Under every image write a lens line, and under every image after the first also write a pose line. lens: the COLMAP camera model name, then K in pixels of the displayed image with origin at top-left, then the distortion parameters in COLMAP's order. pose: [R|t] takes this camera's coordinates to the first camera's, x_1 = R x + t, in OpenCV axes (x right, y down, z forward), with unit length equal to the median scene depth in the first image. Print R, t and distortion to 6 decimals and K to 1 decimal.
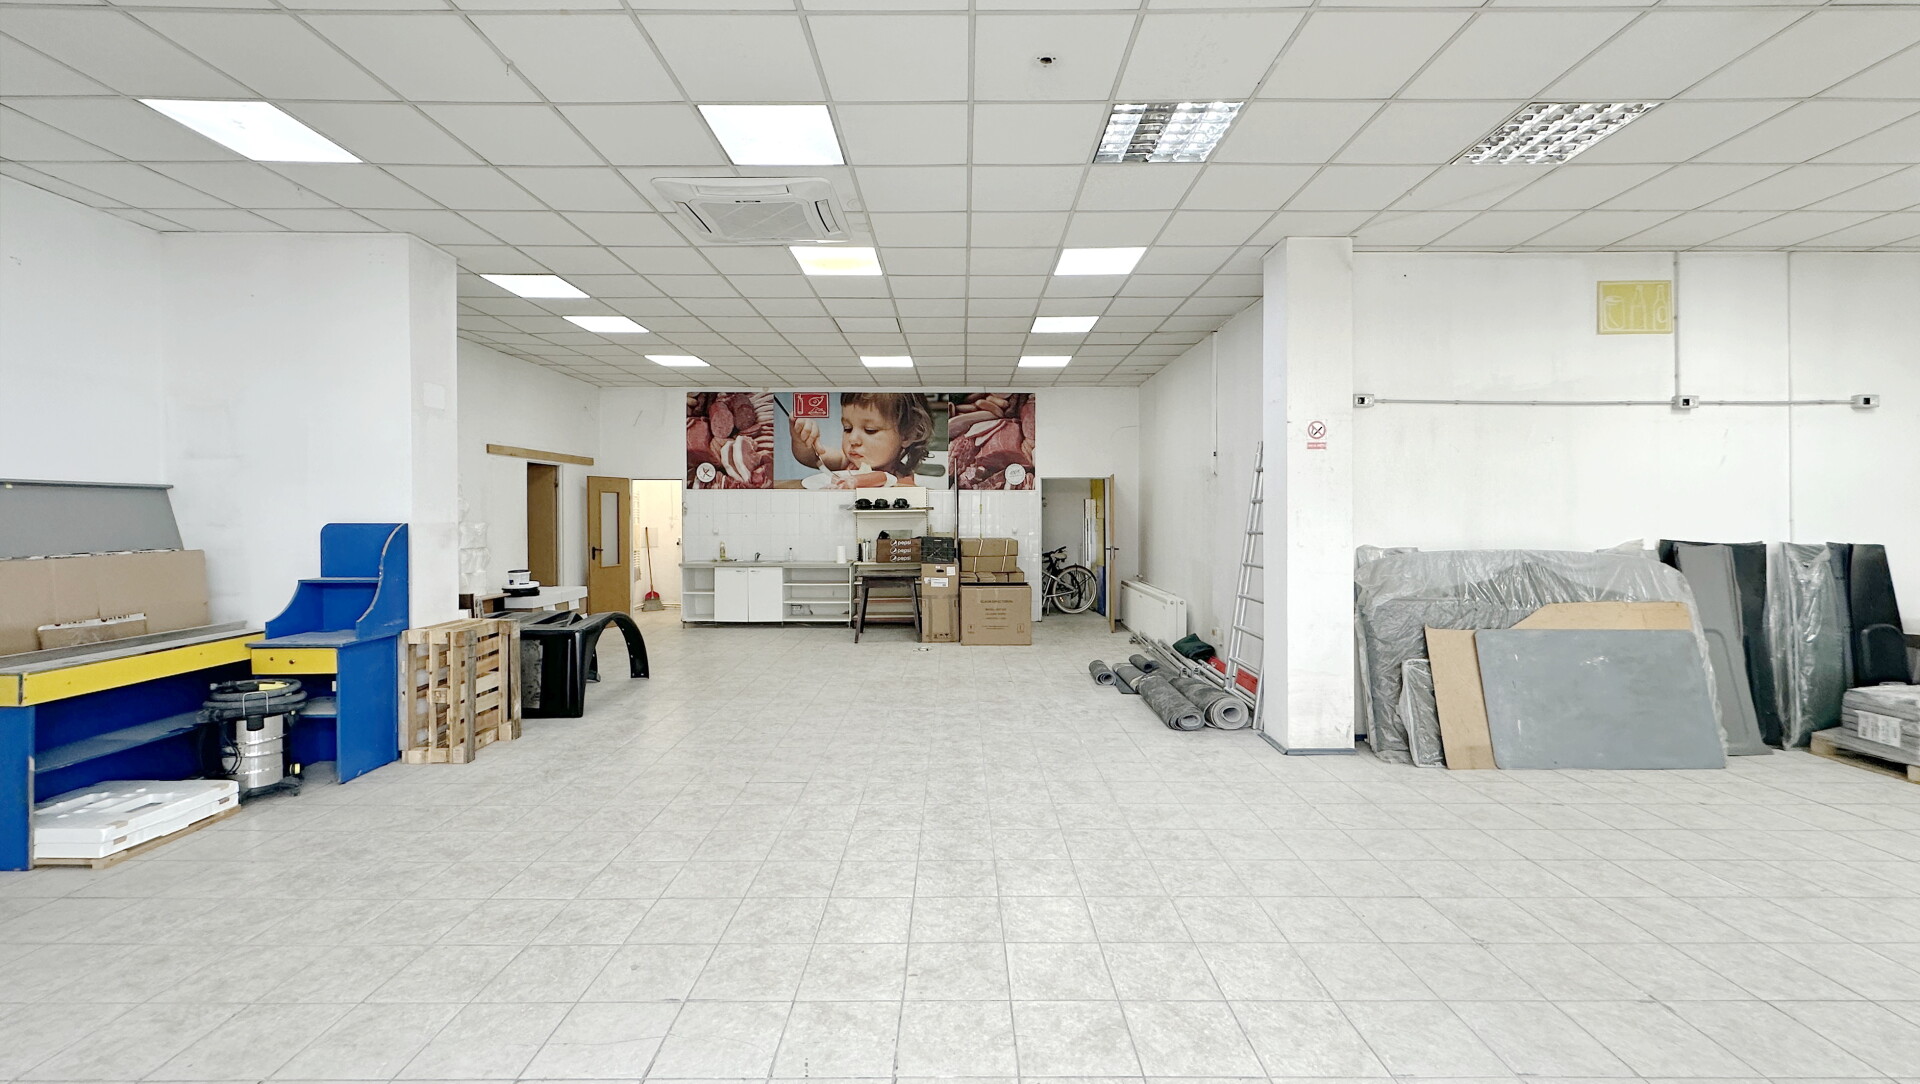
lens RADIAL K [[792.6, 0, 963.7], [0, 792.6, 519.6], [0, 0, 1]] dist [0.000580, -0.000007]
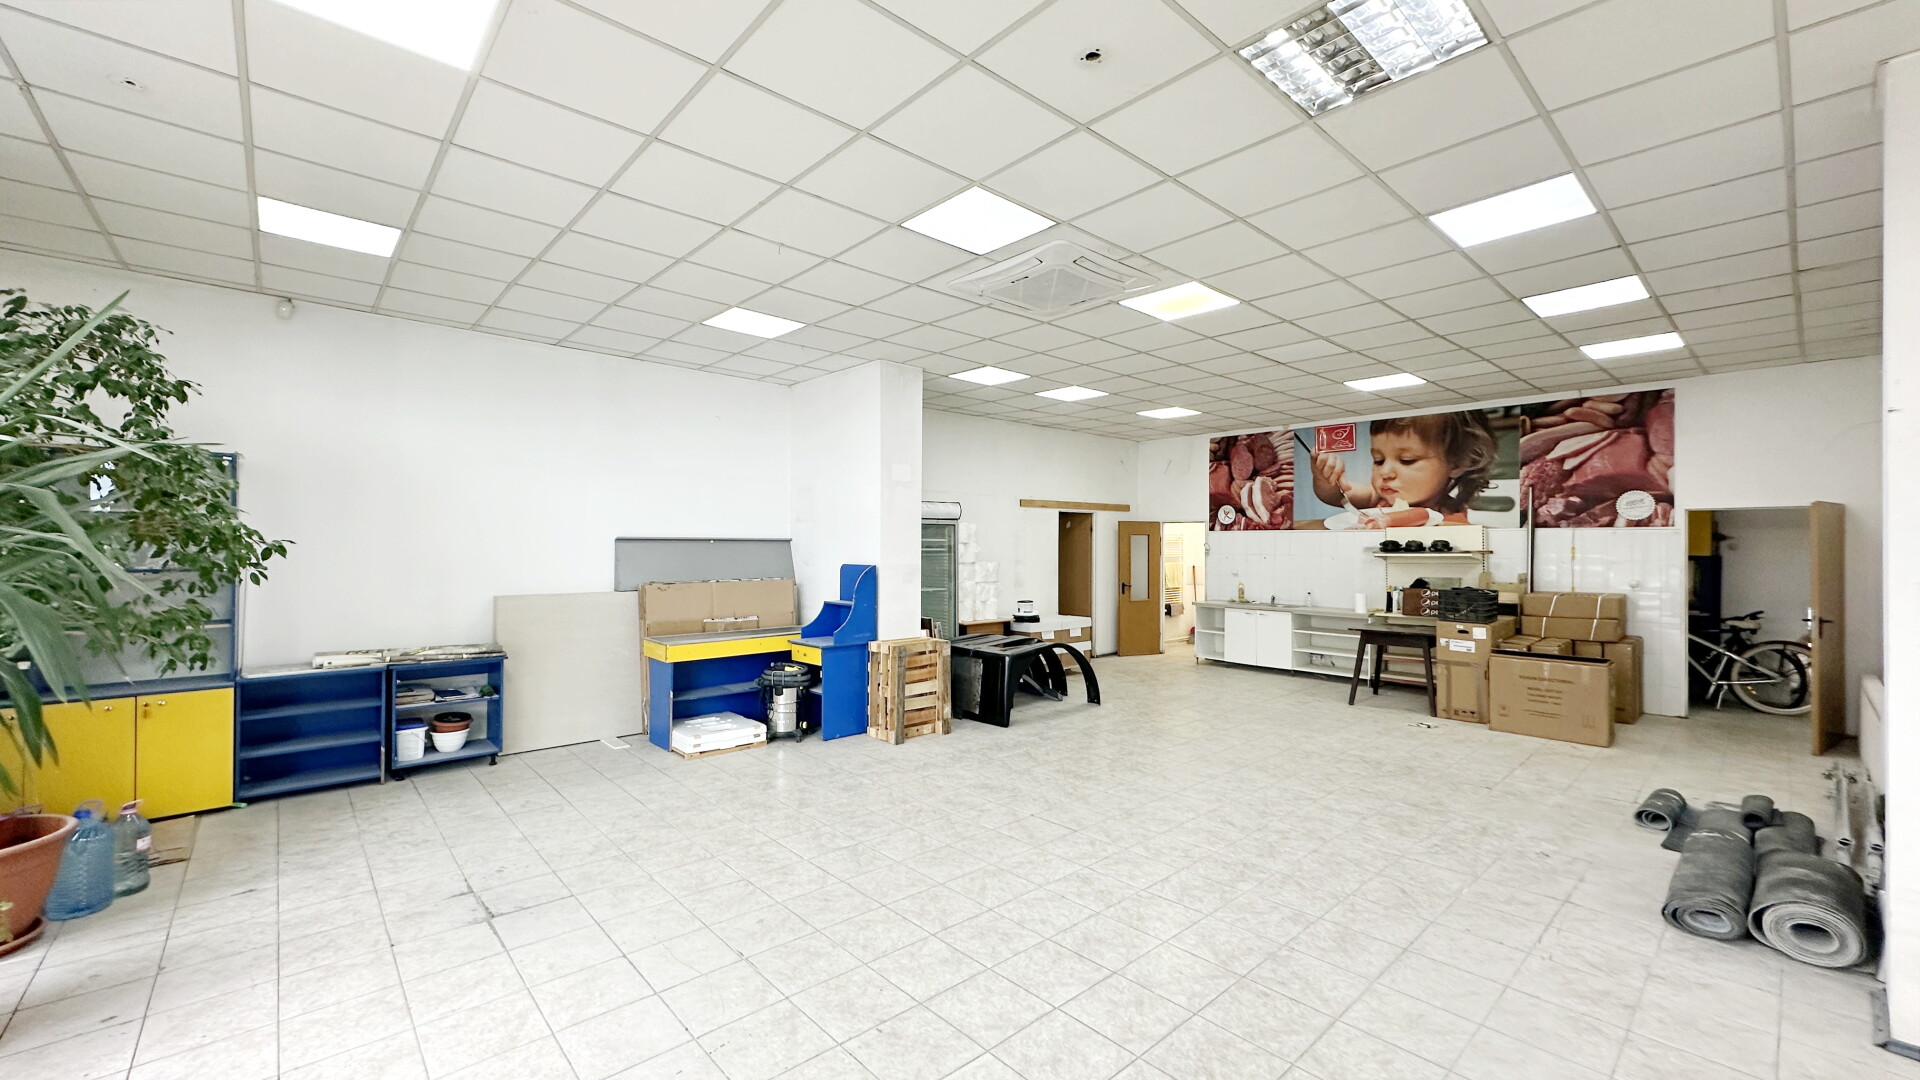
lens RADIAL K [[749.4, 0, 960.0], [0, 749.4, 540.0], [0, 0, 1]] dist [0.000274, -0.000072]
pose [[0.666562, -0.001201, -0.745449, 0.185284], [-0.011393, 0.999865, -0.011799, -0.012362], [0.745362, 0.016357, 0.666459, 0.107322]]
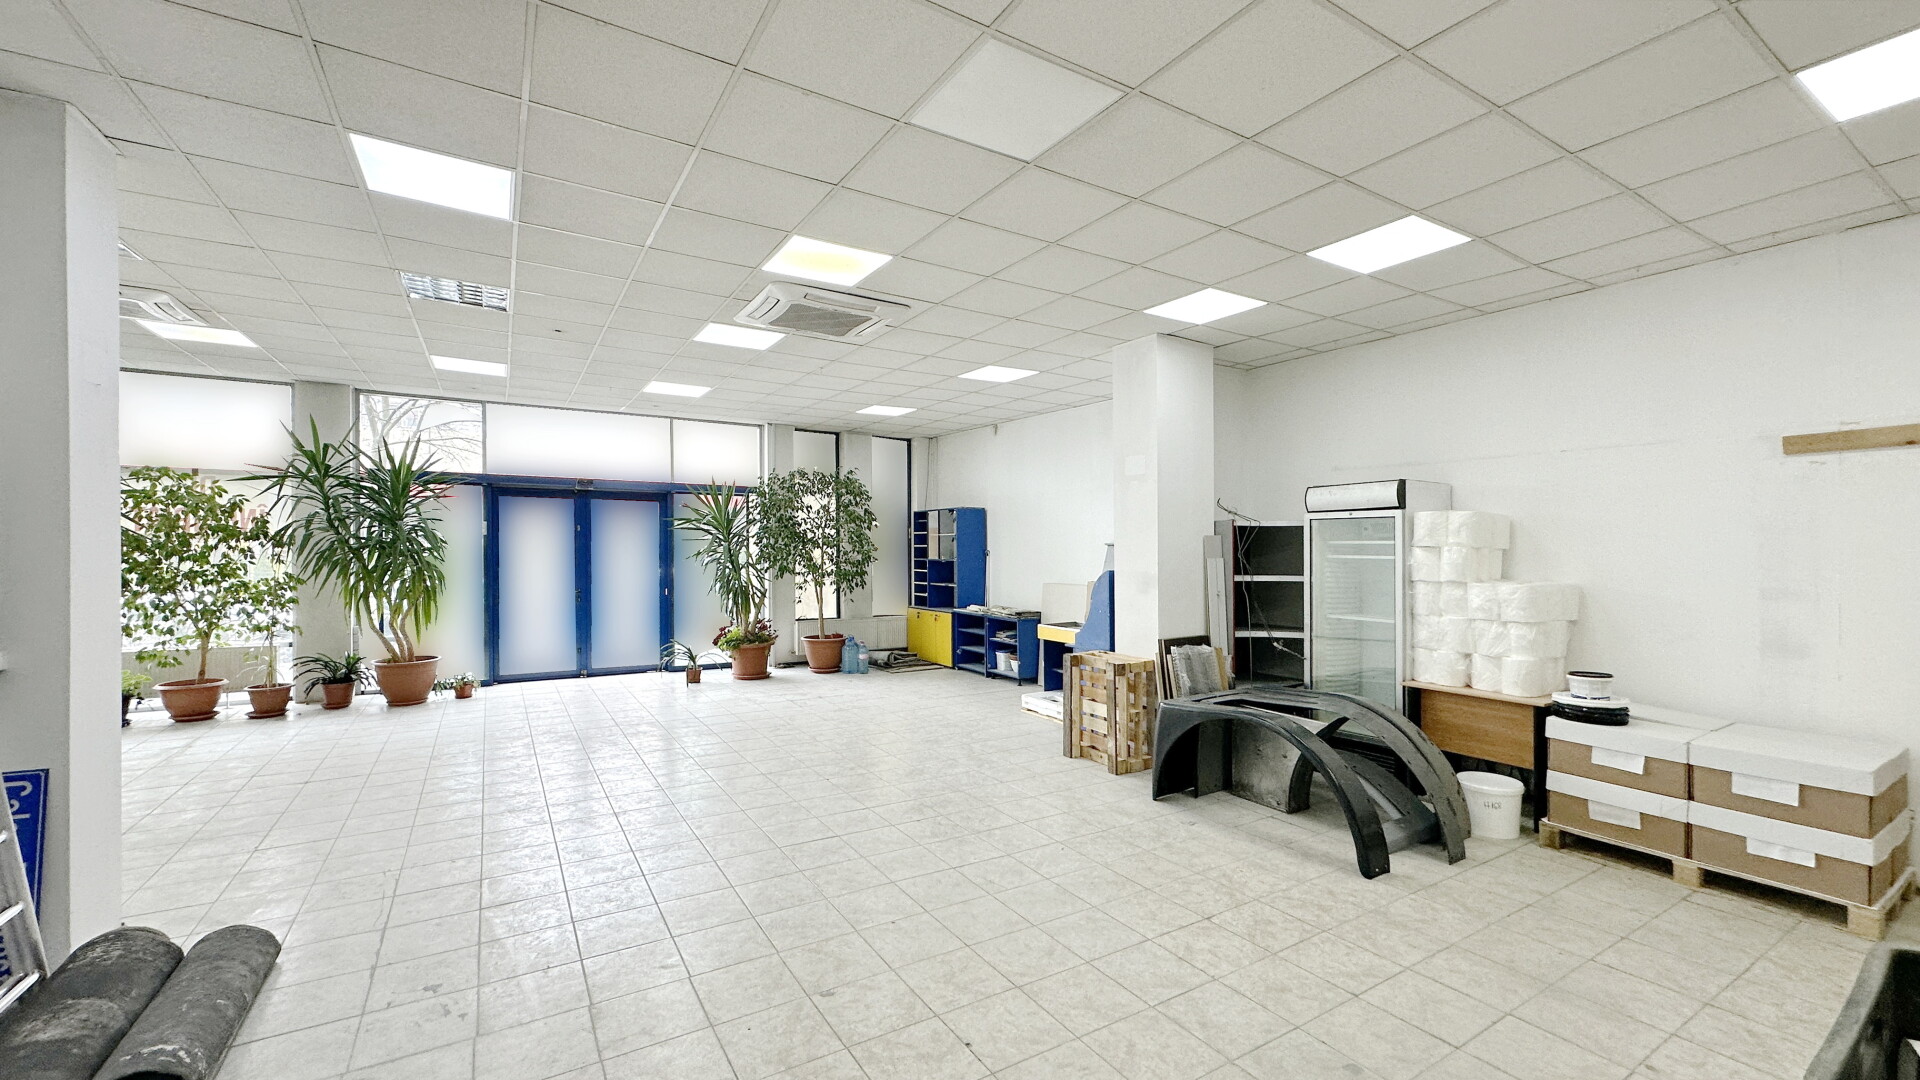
lens RADIAL K [[780.5, 0, 964.1], [0, 780.5, 550.2], [0, 0, 1]] dist [0.000735, 0.000022]
pose [[-0.851503, -0.007373, -0.524297, 0.080282], [-0.015791, 0.999808, 0.011586, -0.017174], [0.524111, 0.018145, -0.851456, 0.935123]]
